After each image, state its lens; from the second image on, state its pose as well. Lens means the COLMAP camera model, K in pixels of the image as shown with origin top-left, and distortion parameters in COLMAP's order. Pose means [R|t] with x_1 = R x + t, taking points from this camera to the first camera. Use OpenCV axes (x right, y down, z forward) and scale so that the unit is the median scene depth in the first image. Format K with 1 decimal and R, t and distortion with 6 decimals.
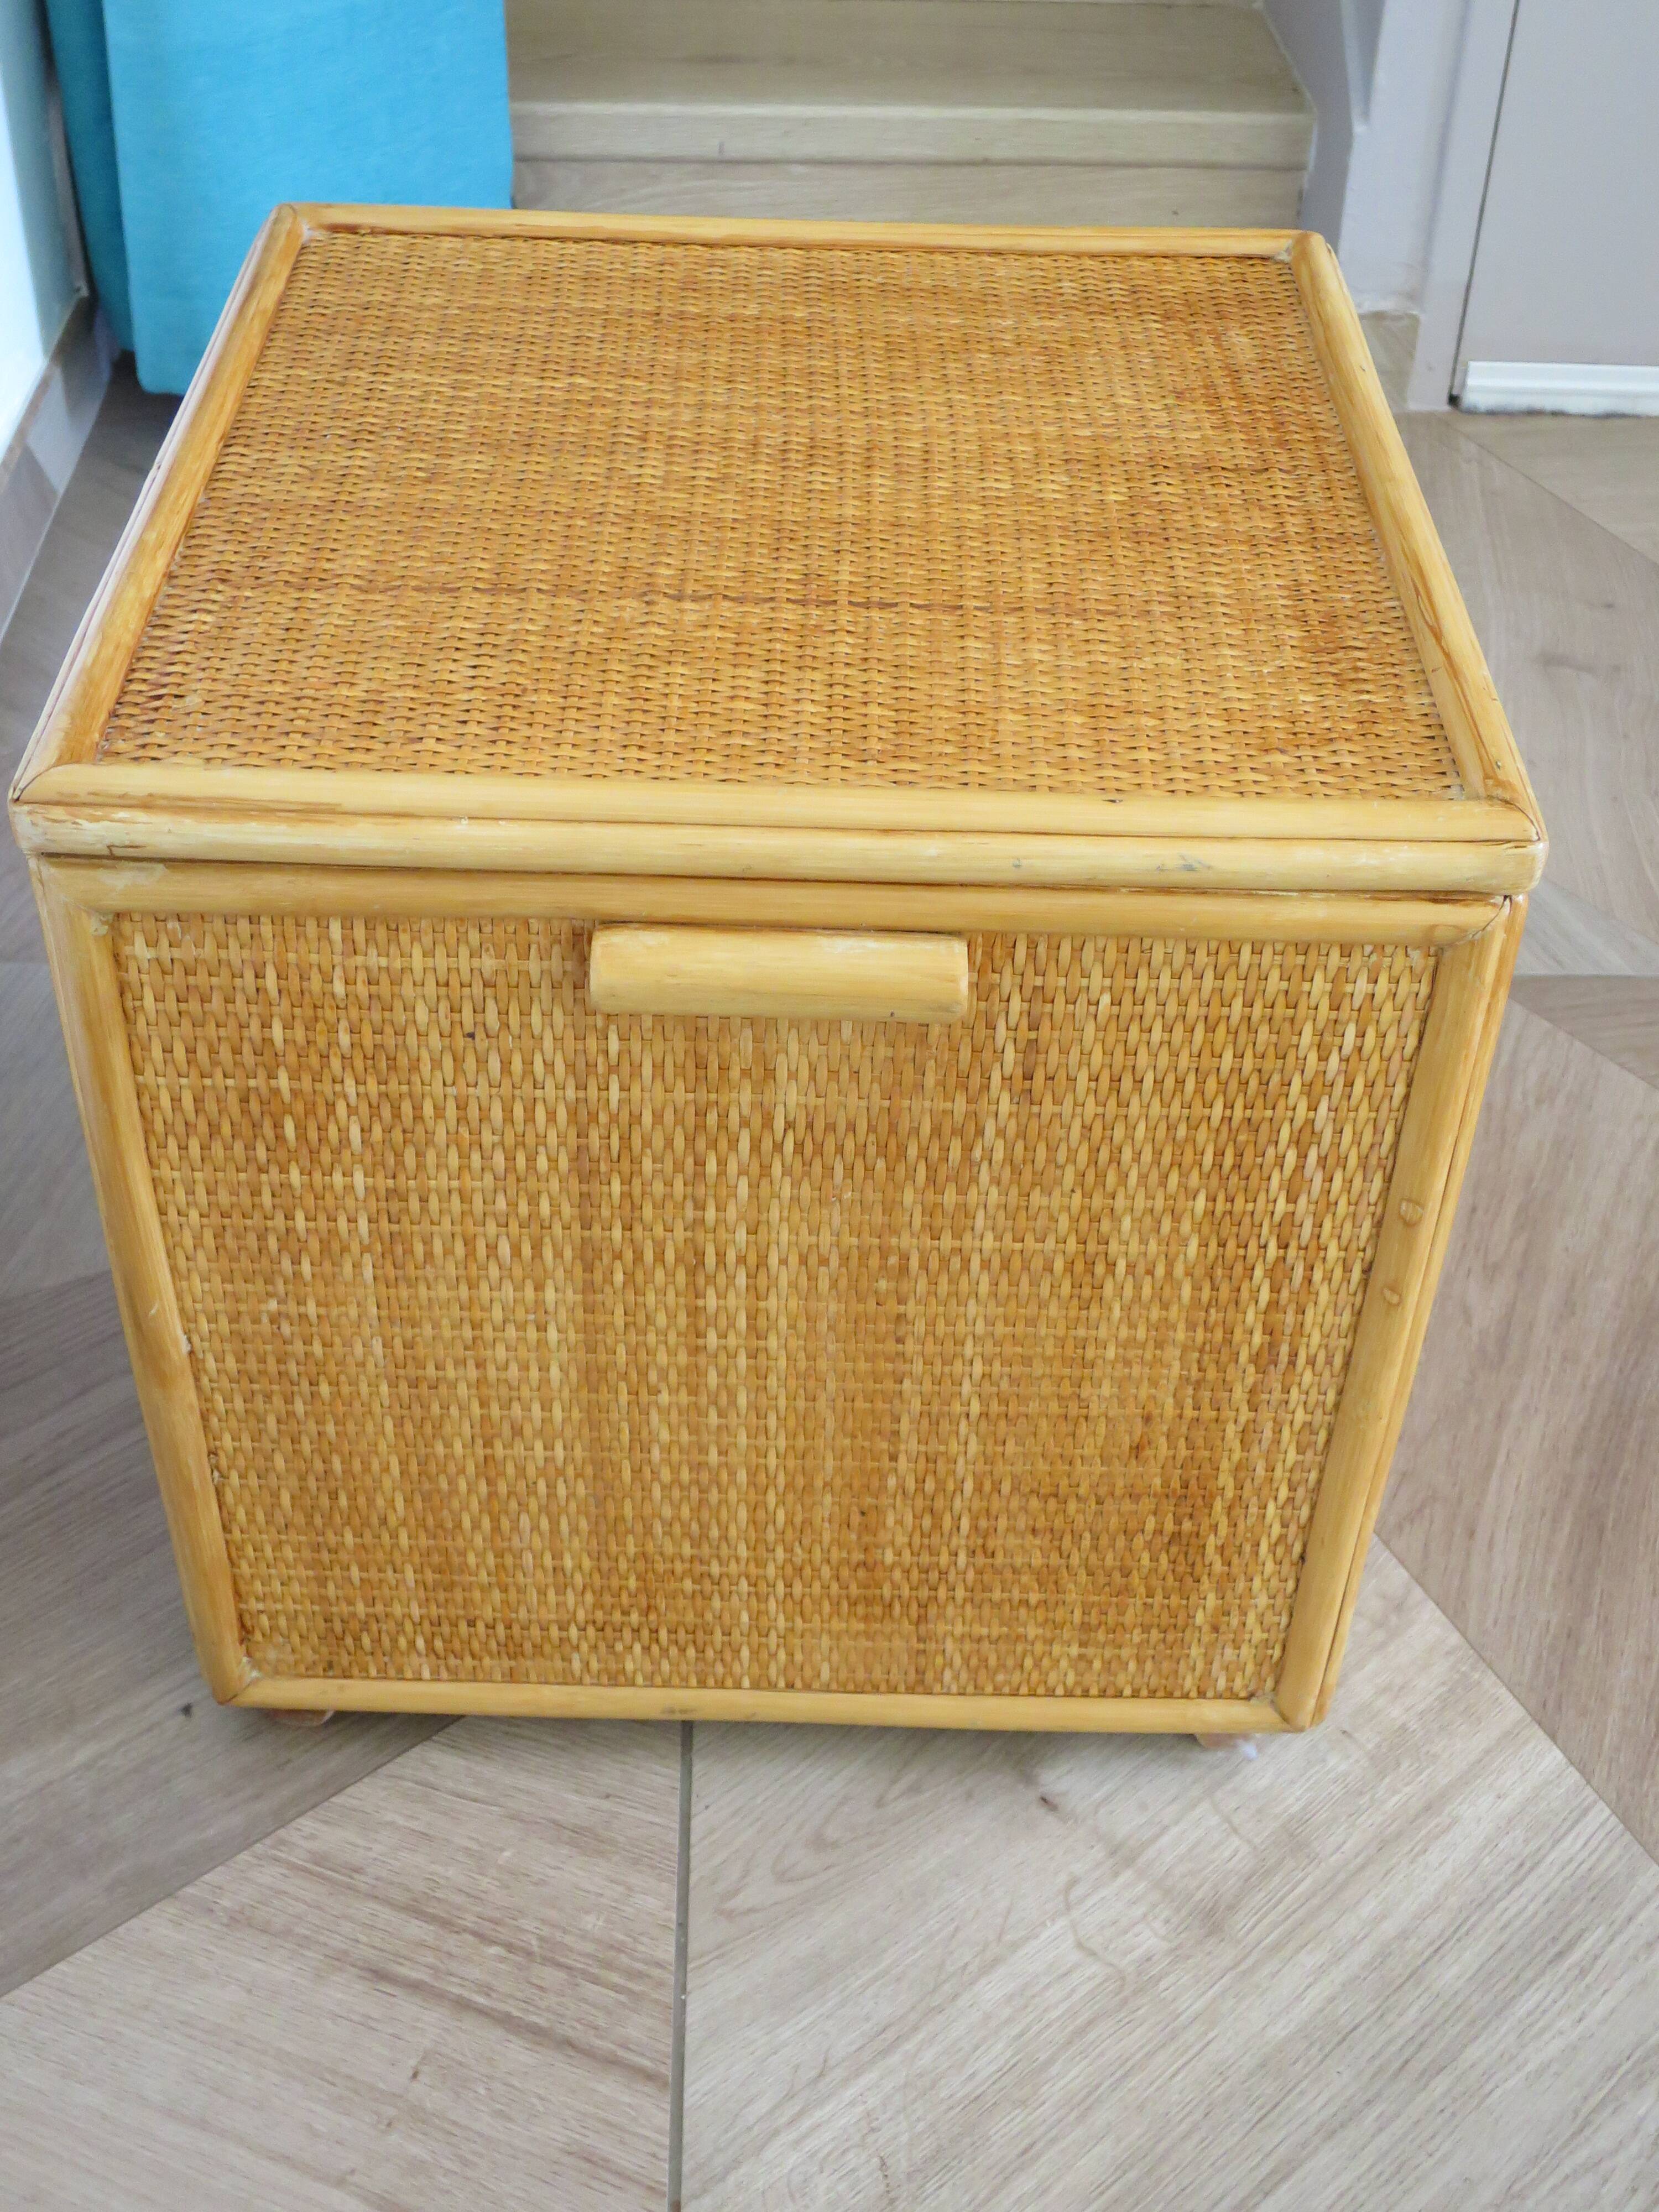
lens RADIAL K [[2625.0, 0, 833.6], [0, 2625.0, 1086.9], [0, 0, 1]] dist [-0.093708, 0.000000]
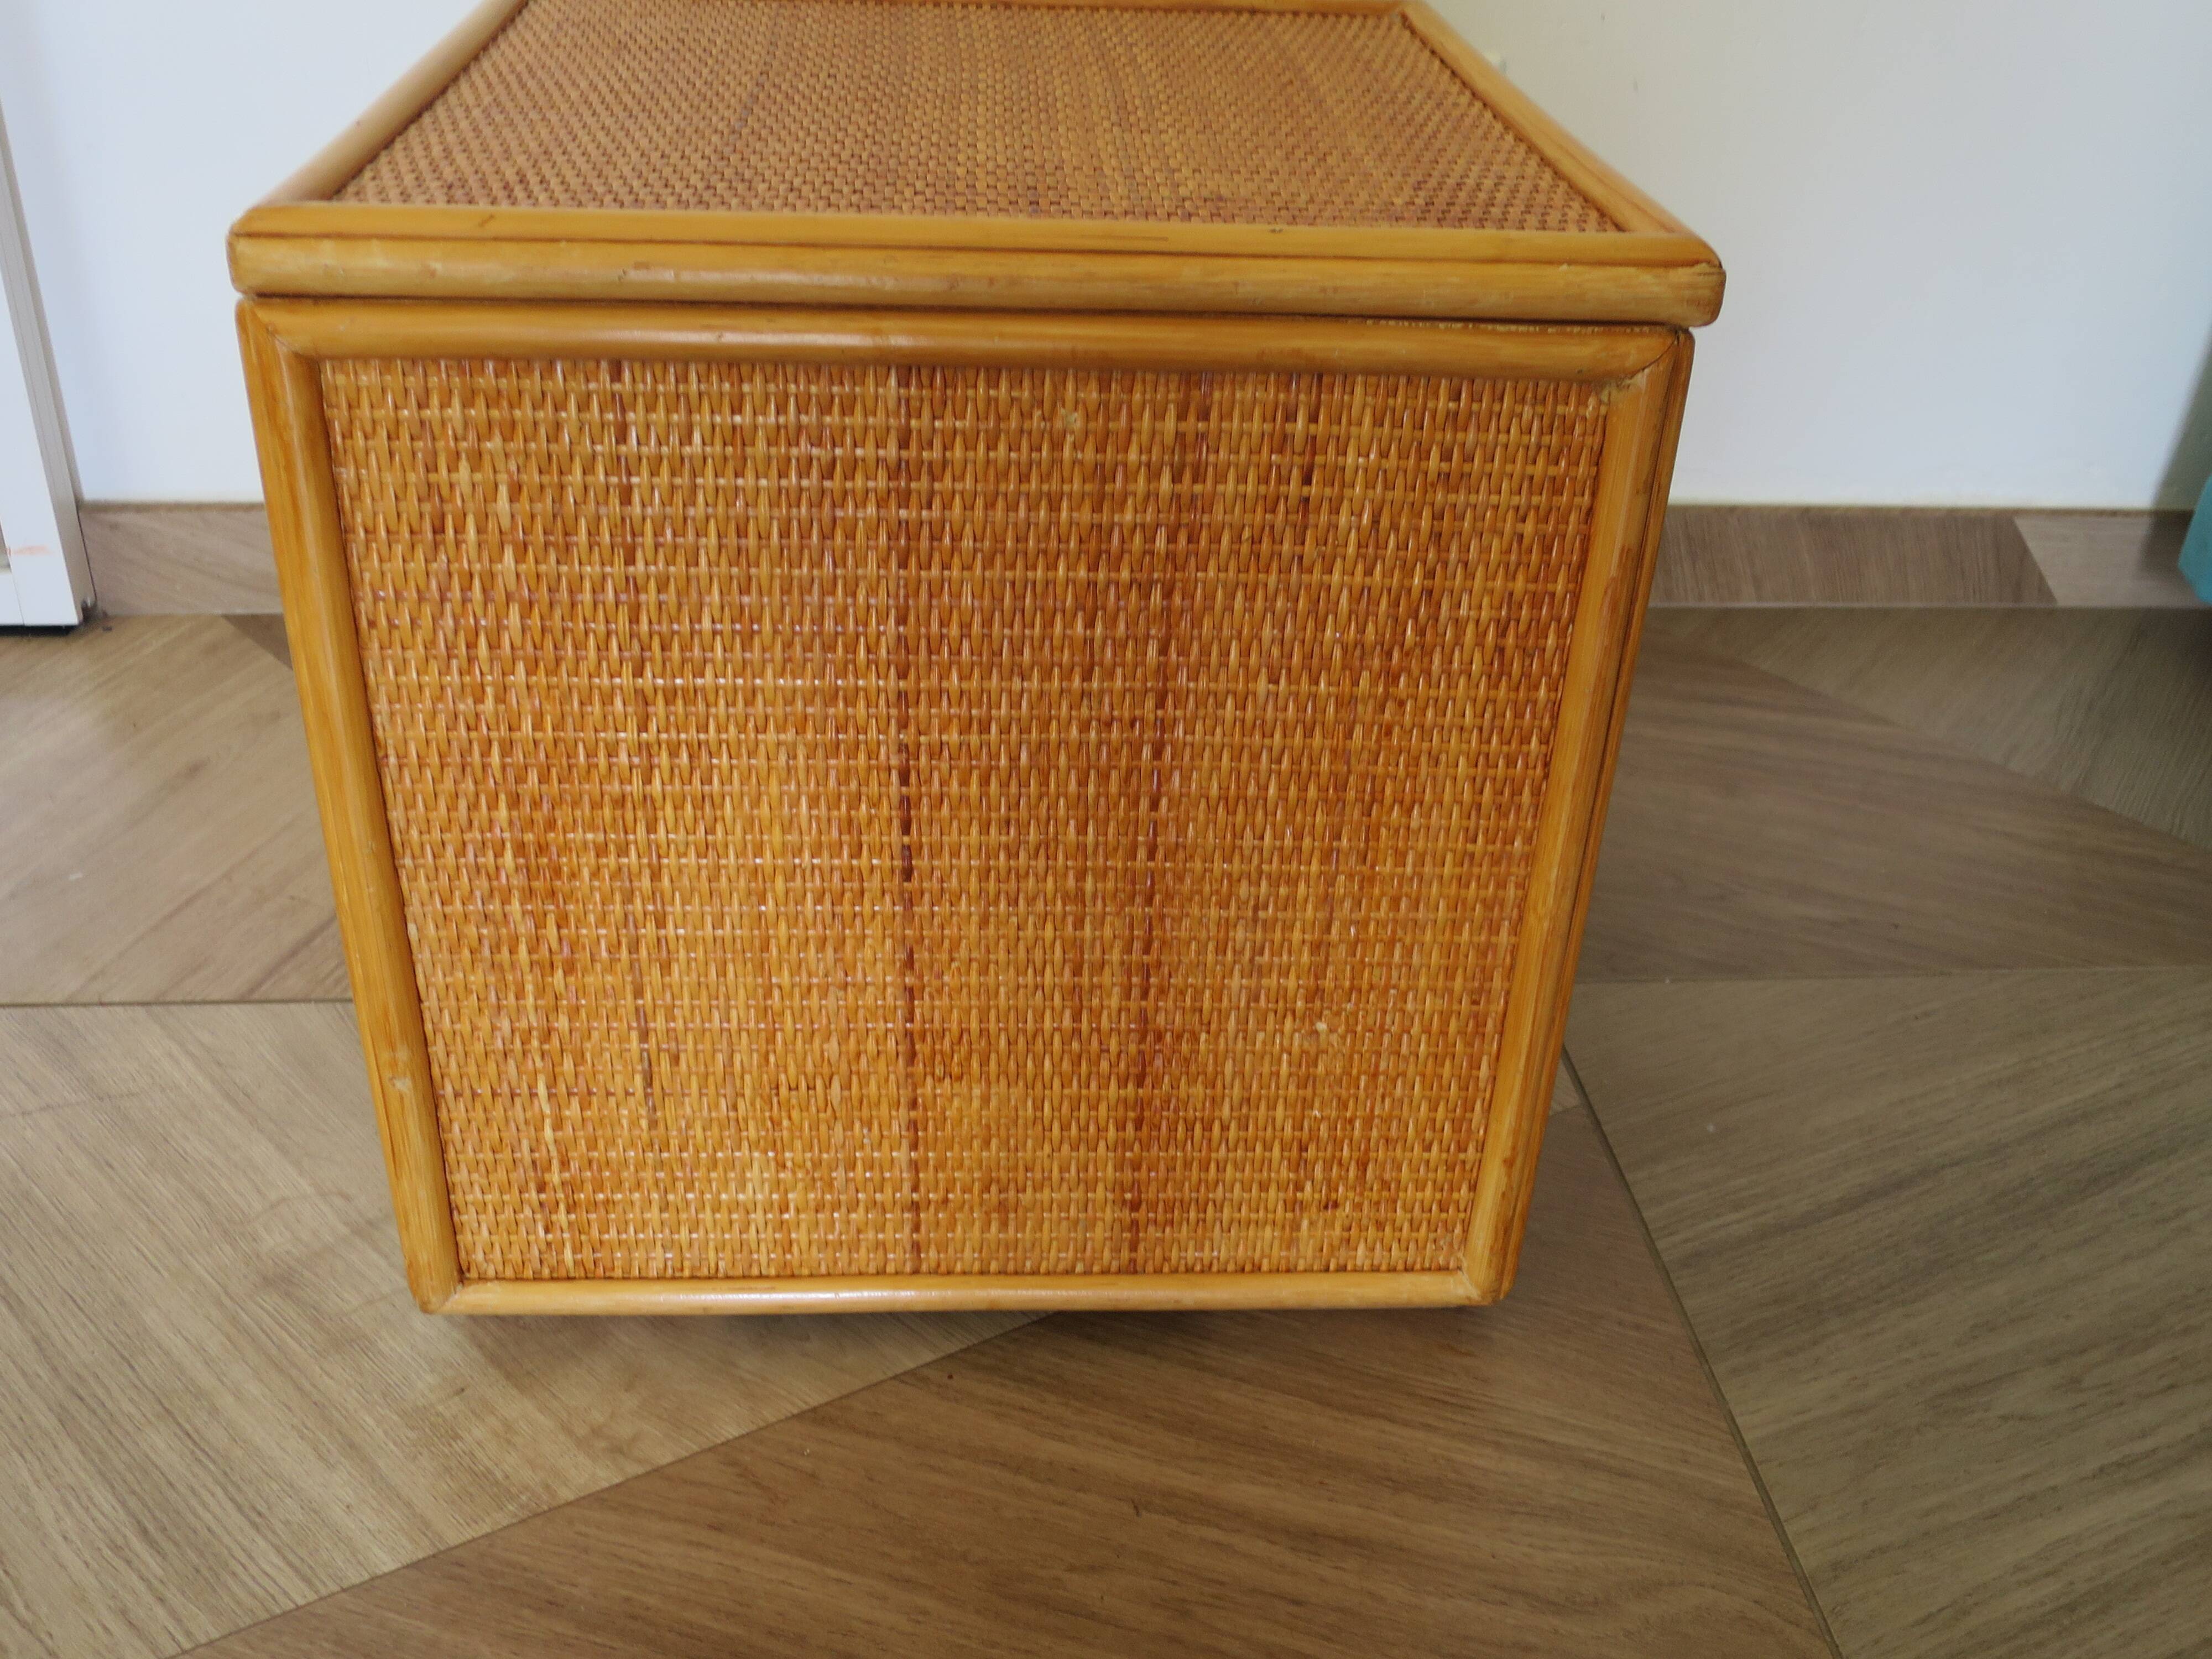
lens RADIAL K [[2065.5, 0, 1100.2], [0, 2065.5, 834.1], [0, 0, 1]] dist [-0.046169, 0.000000]
pose [[0.073591, 0.495811, -0.865307, 0.848602], [-0.674412, 0.663926, 0.323066, -0.327397], [0.734679, 0.559798, 0.383240, 0.837948]]
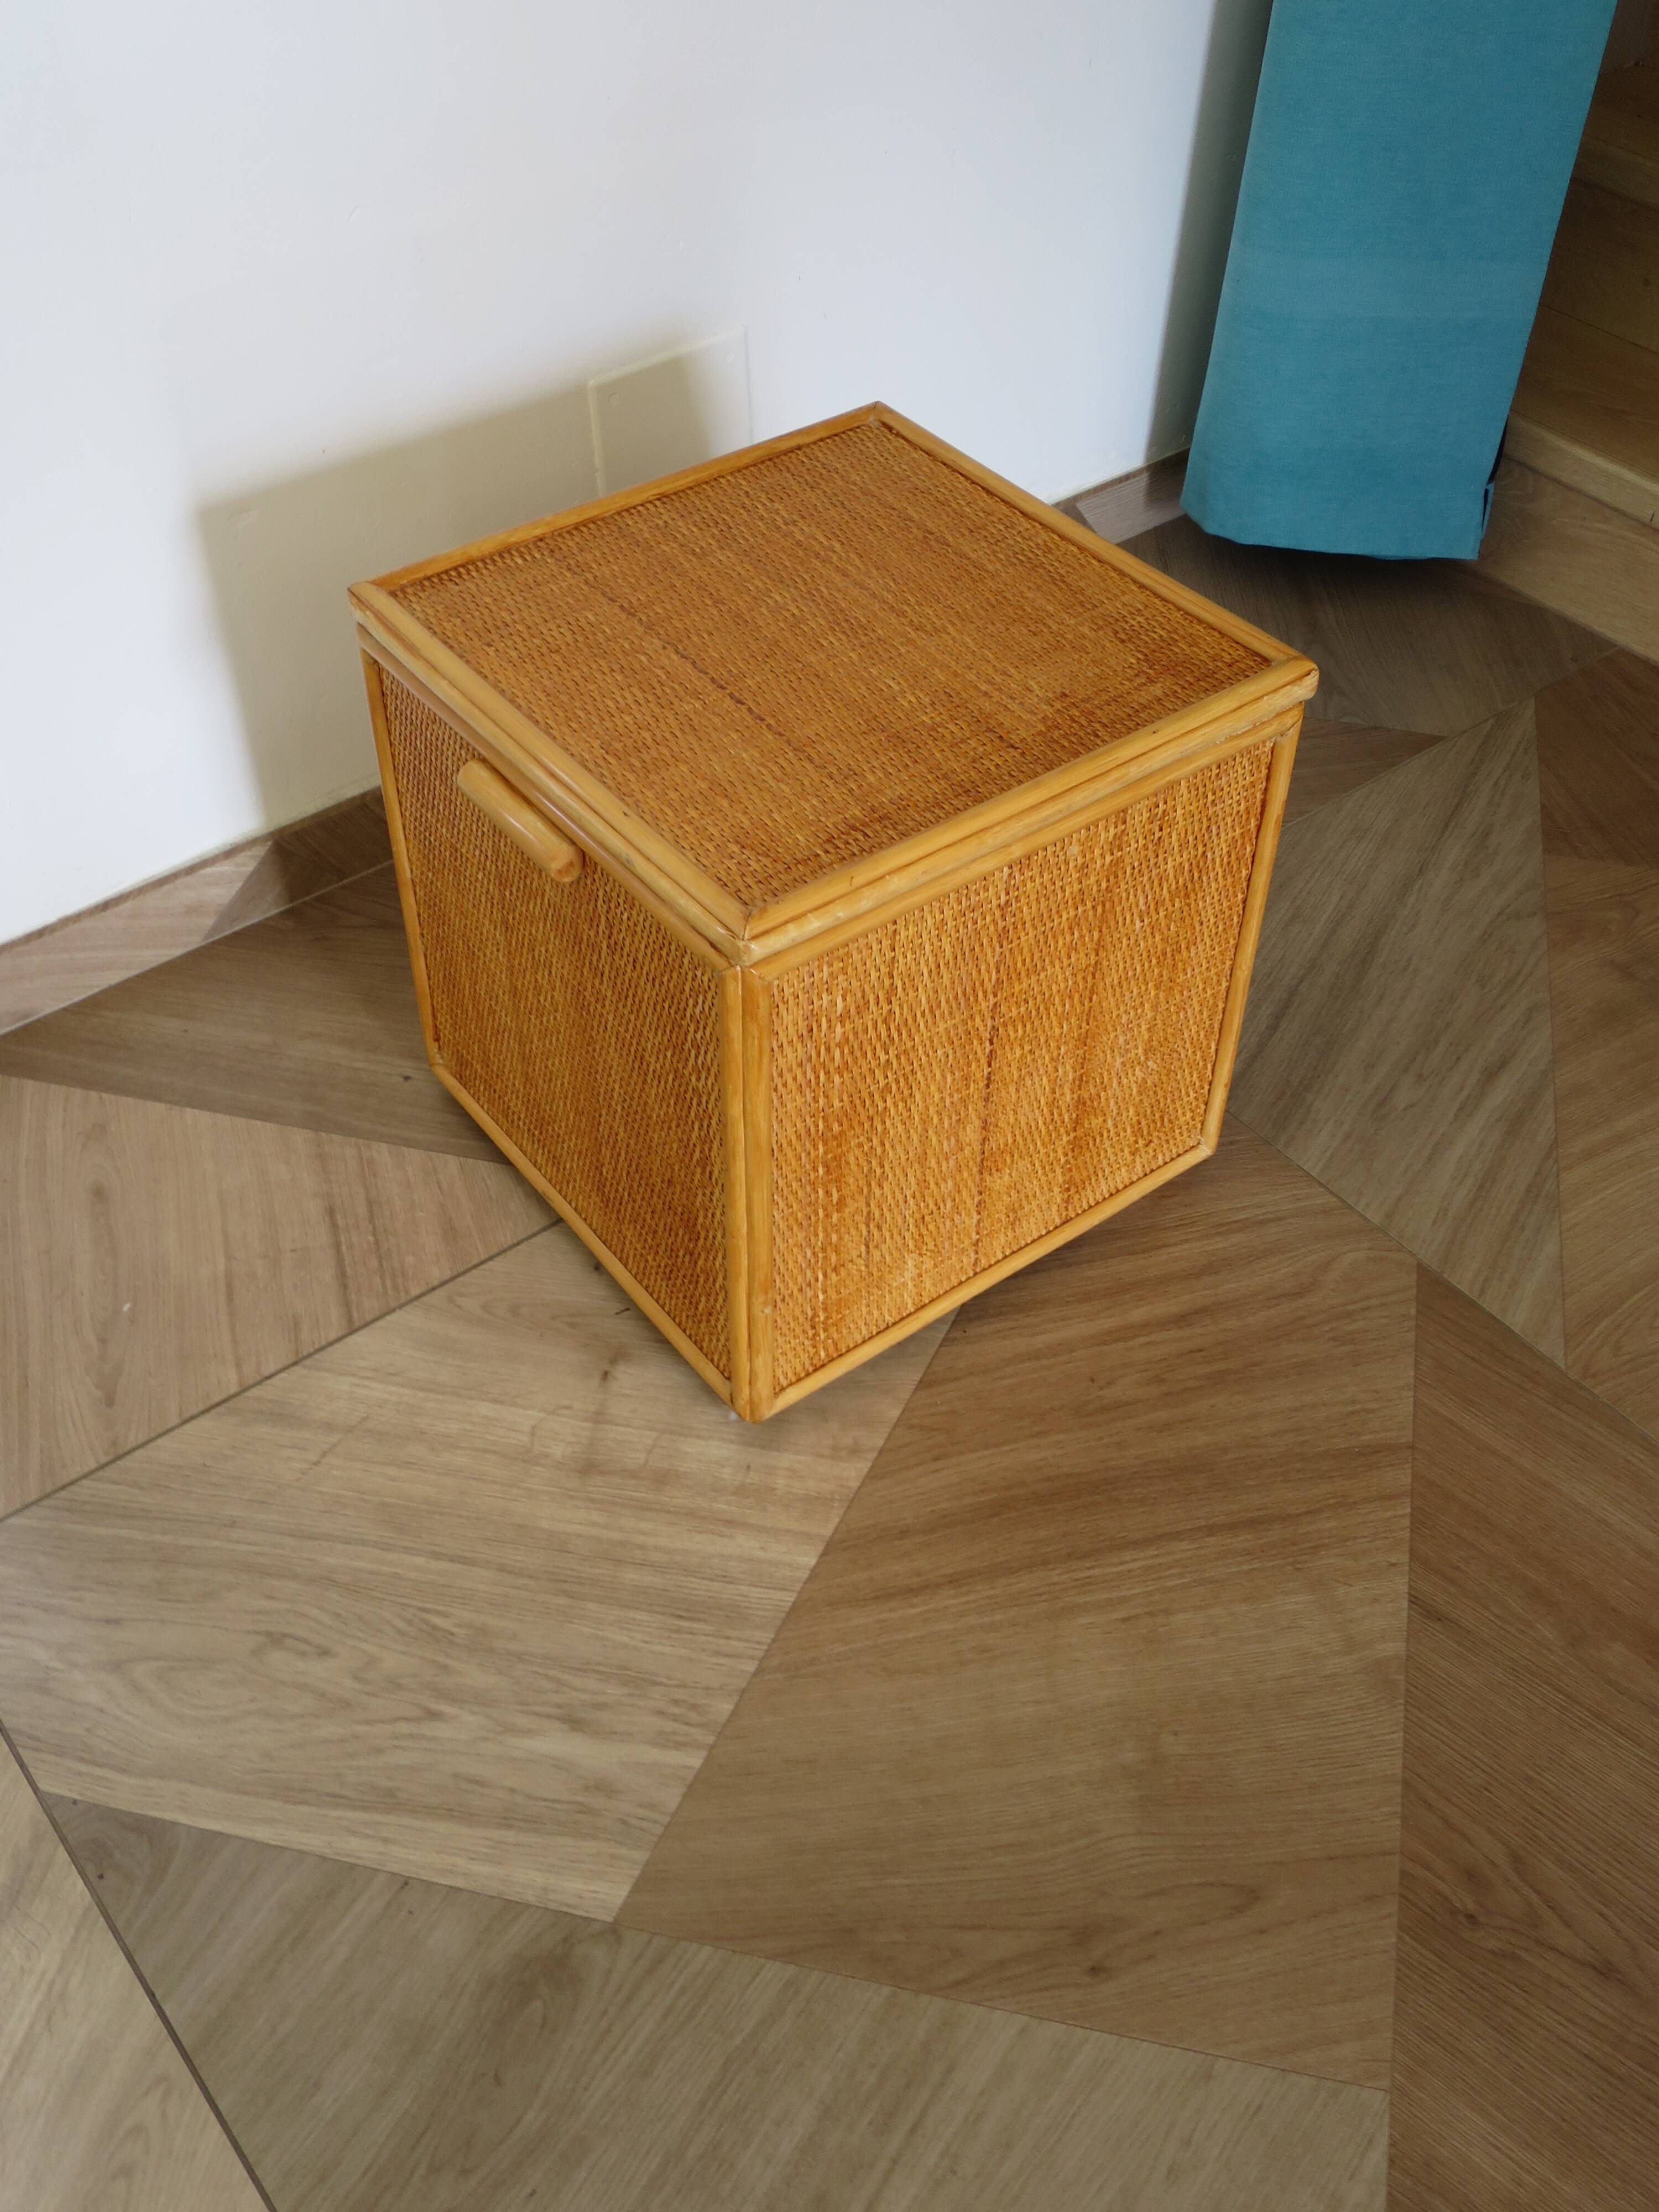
lens RADIAL K [[2065.5, 0, 826.5], [0, 2065.5, 1097.9], [0, 0, 1]] dist [-0.046169, 0.000000]
pose [[0.606844, 0.543582, -0.579878, 0.945357], [-0.510172, 0.825836, 0.240249, -0.316109], [0.609479, 0.150043, 0.778474, -0.034161]]
